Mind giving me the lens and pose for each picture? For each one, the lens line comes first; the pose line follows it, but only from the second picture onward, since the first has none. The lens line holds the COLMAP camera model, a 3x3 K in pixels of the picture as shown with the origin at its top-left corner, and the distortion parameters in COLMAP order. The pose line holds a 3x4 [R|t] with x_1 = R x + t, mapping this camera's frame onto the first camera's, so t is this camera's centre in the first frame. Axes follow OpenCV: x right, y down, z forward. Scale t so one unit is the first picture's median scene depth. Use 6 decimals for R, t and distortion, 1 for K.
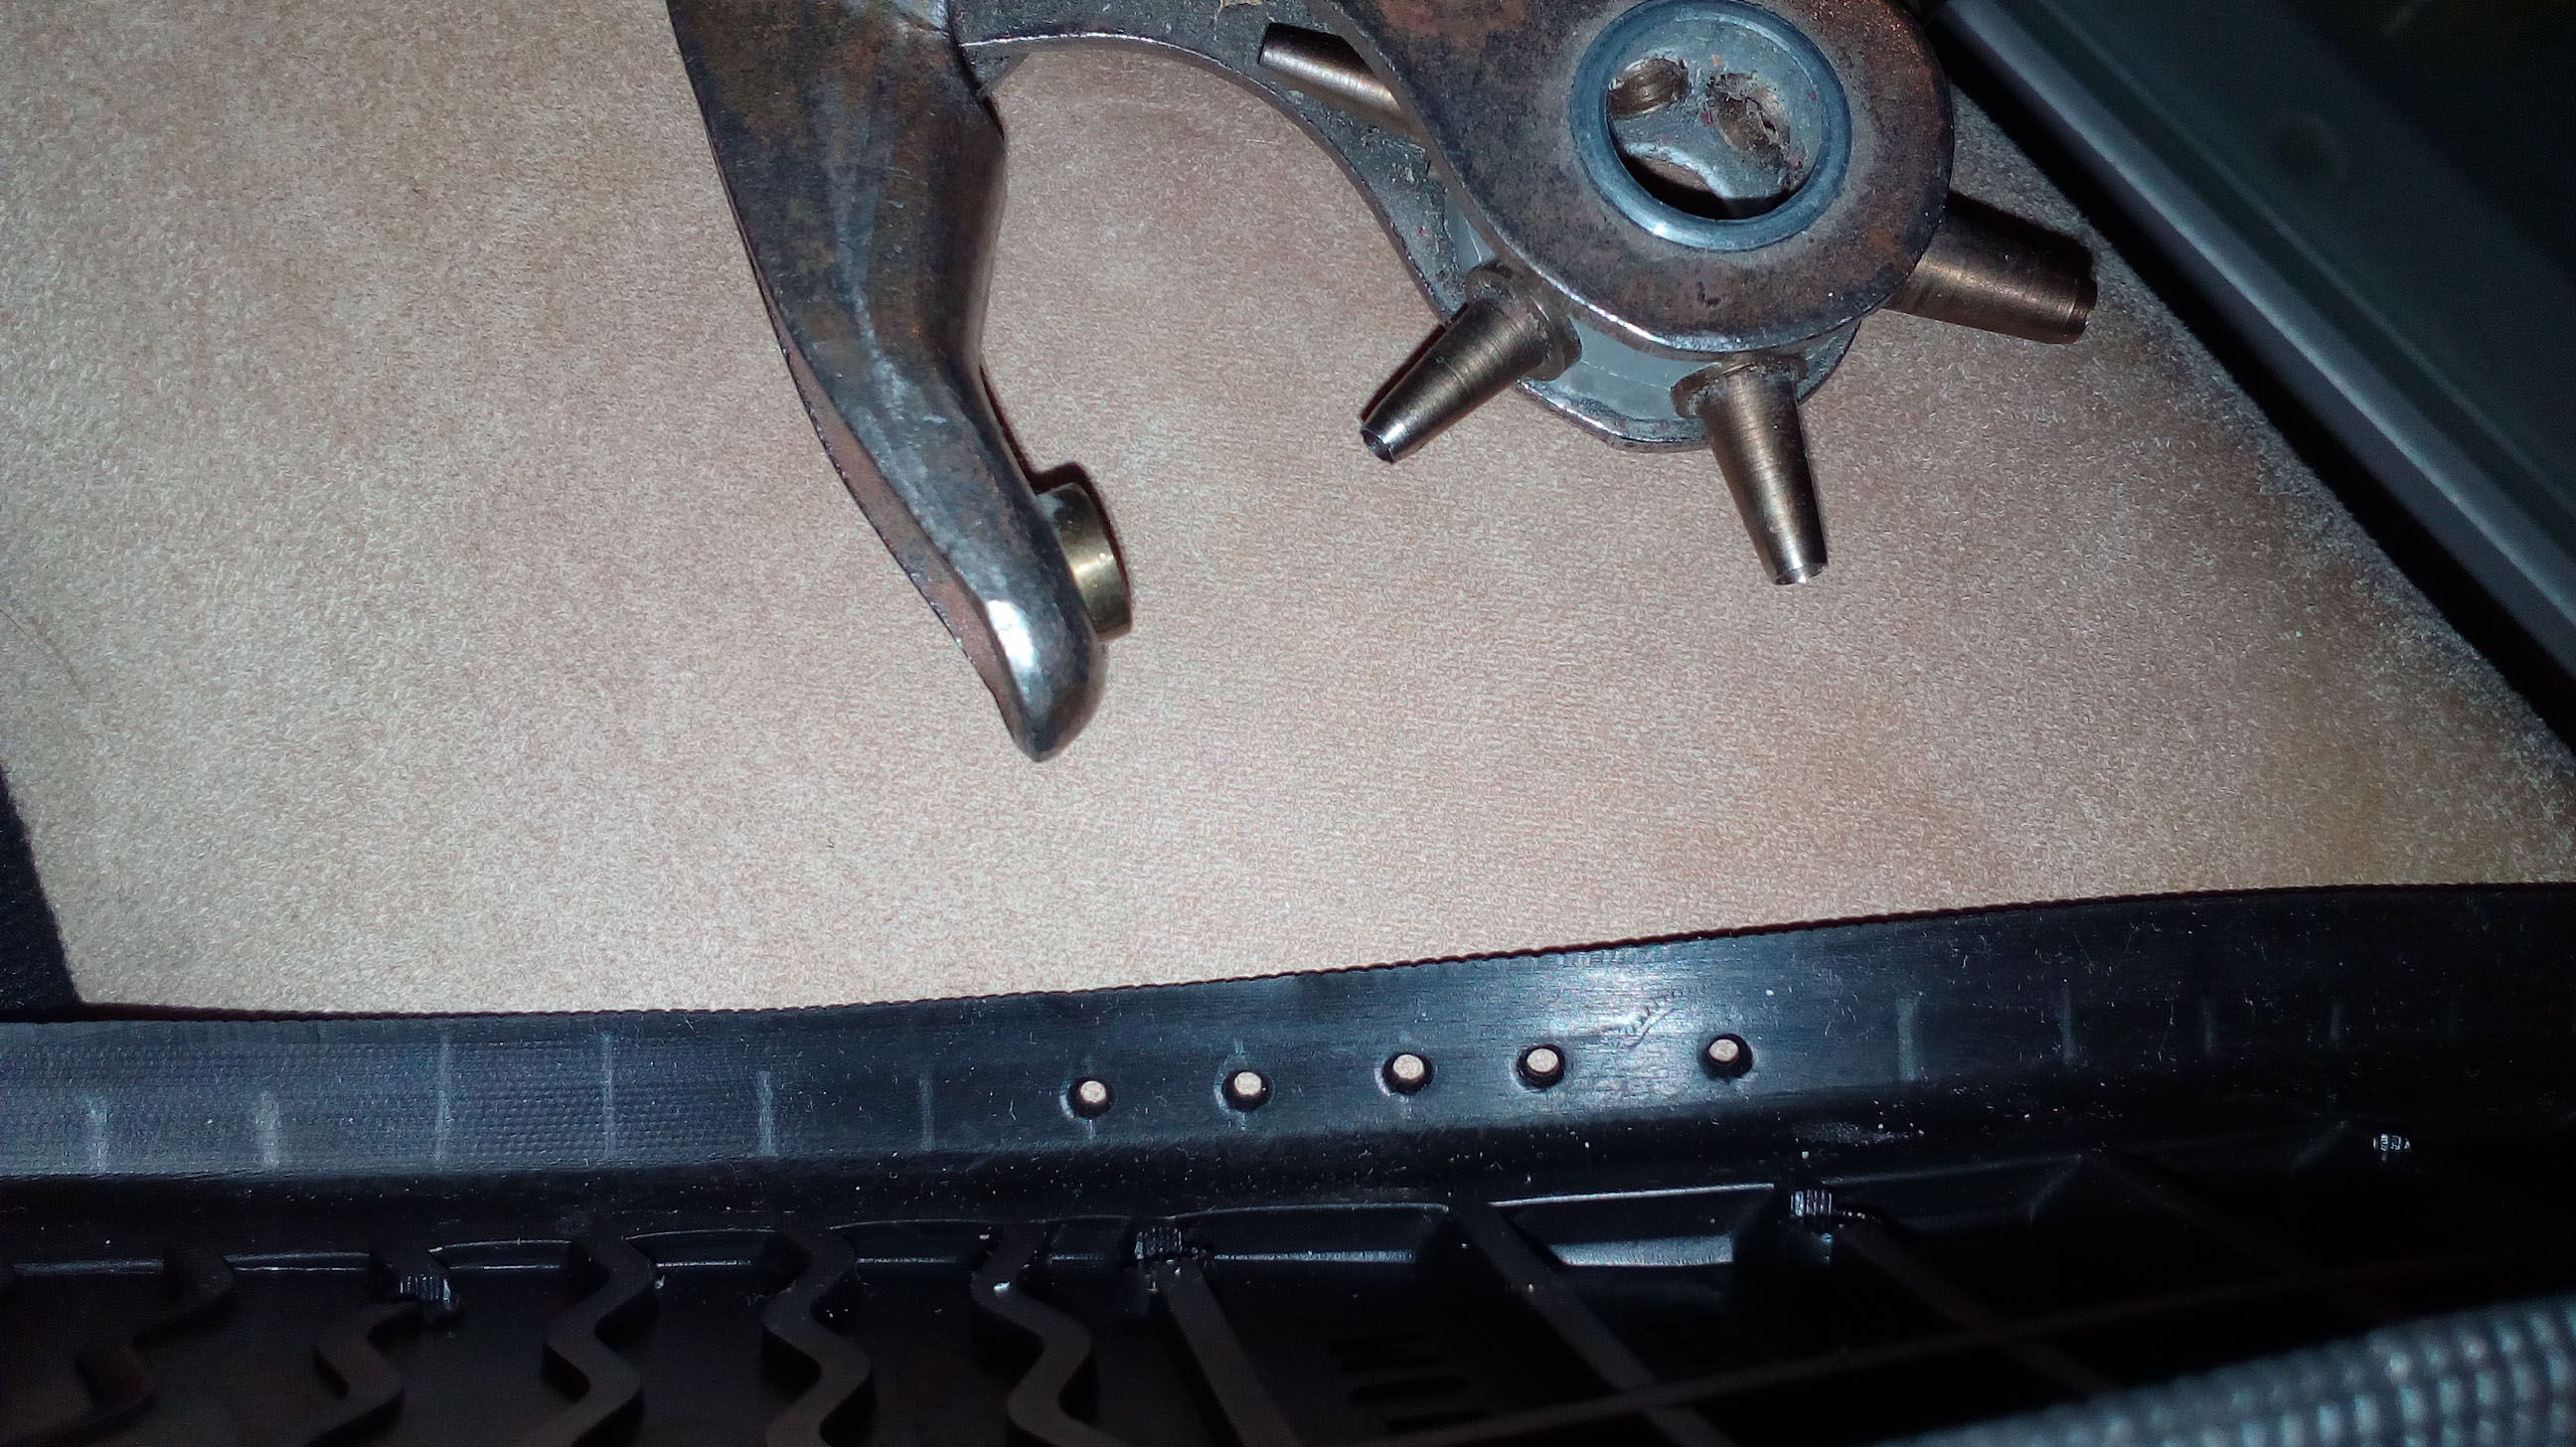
lens RADIAL K [[2089.9, 0, 1288.0], [0, 2089.9, 723.5], [0, 0, 1]] dist [0.060299, -0.223601]
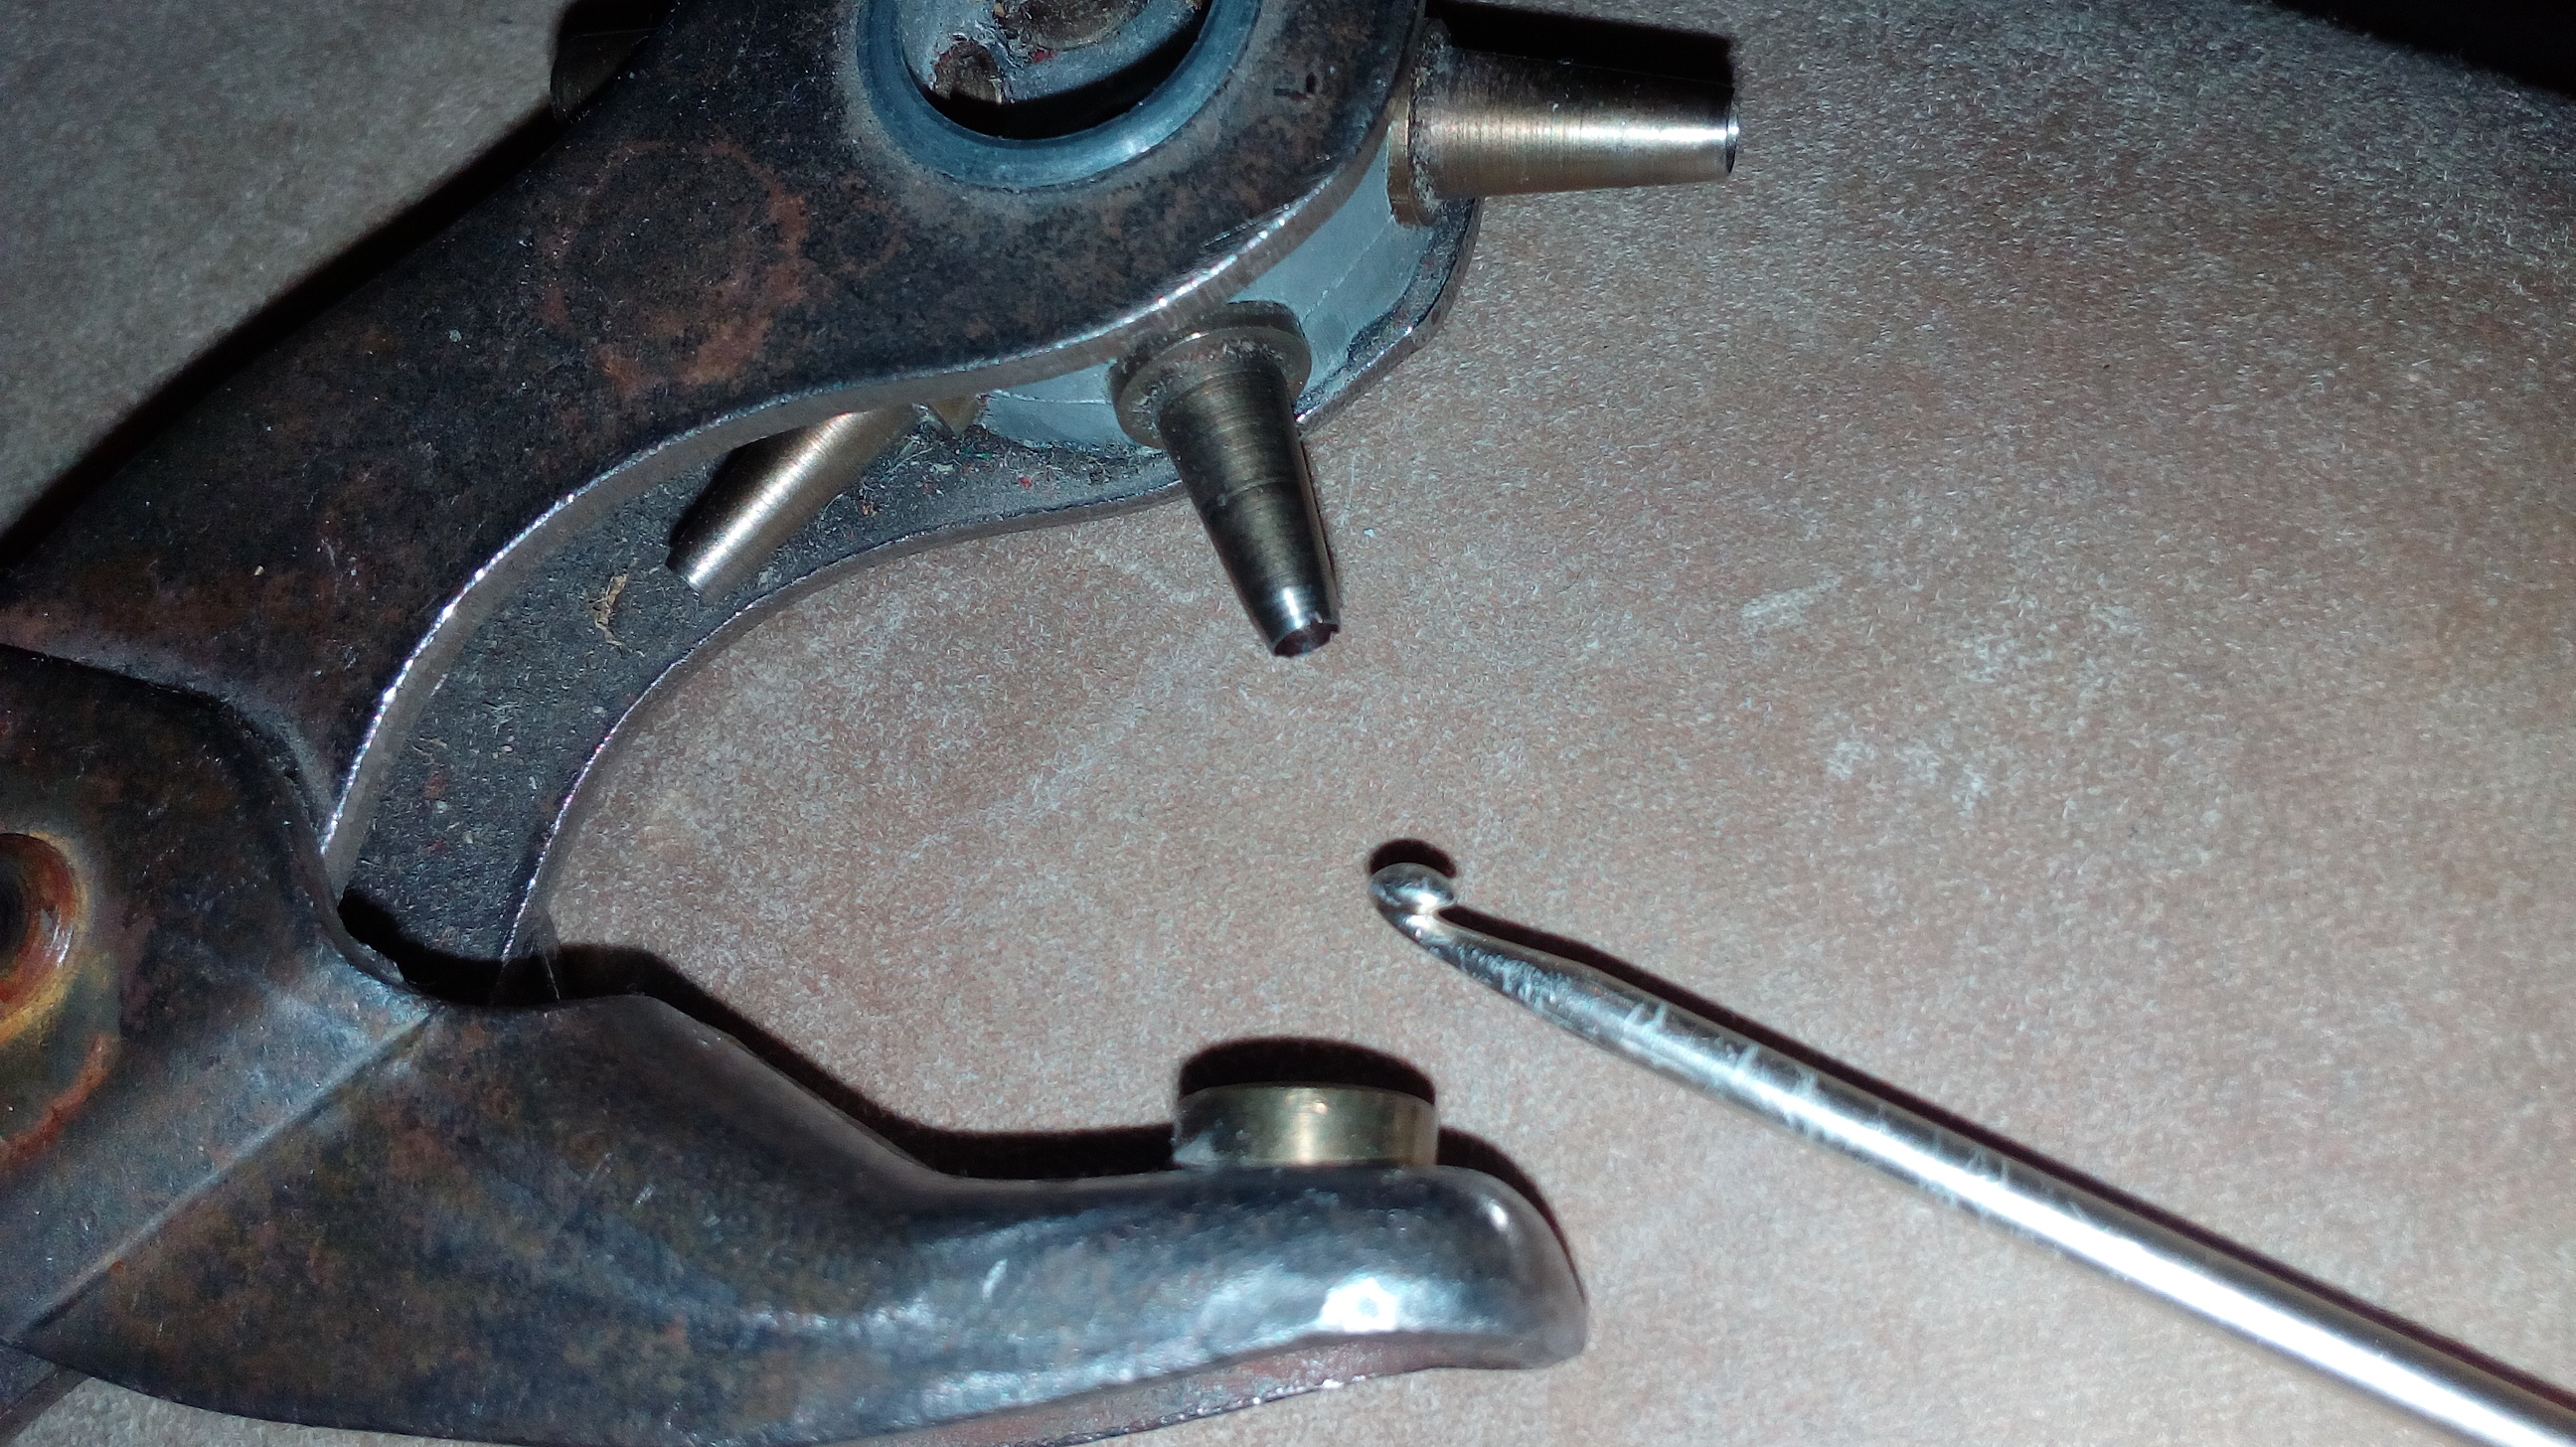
lens RADIAL K [[2089.9, 0, 1288.0], [0, 2089.9, 723.5], [0, 0, 1]] dist [0.060299, -0.223601]
pose [[0.389172, -0.913561, 0.118114, -0.060523], [0.920399, 0.380410, -0.090303, -0.072013], [0.037565, 0.143855, 0.988885, 0.379526]]
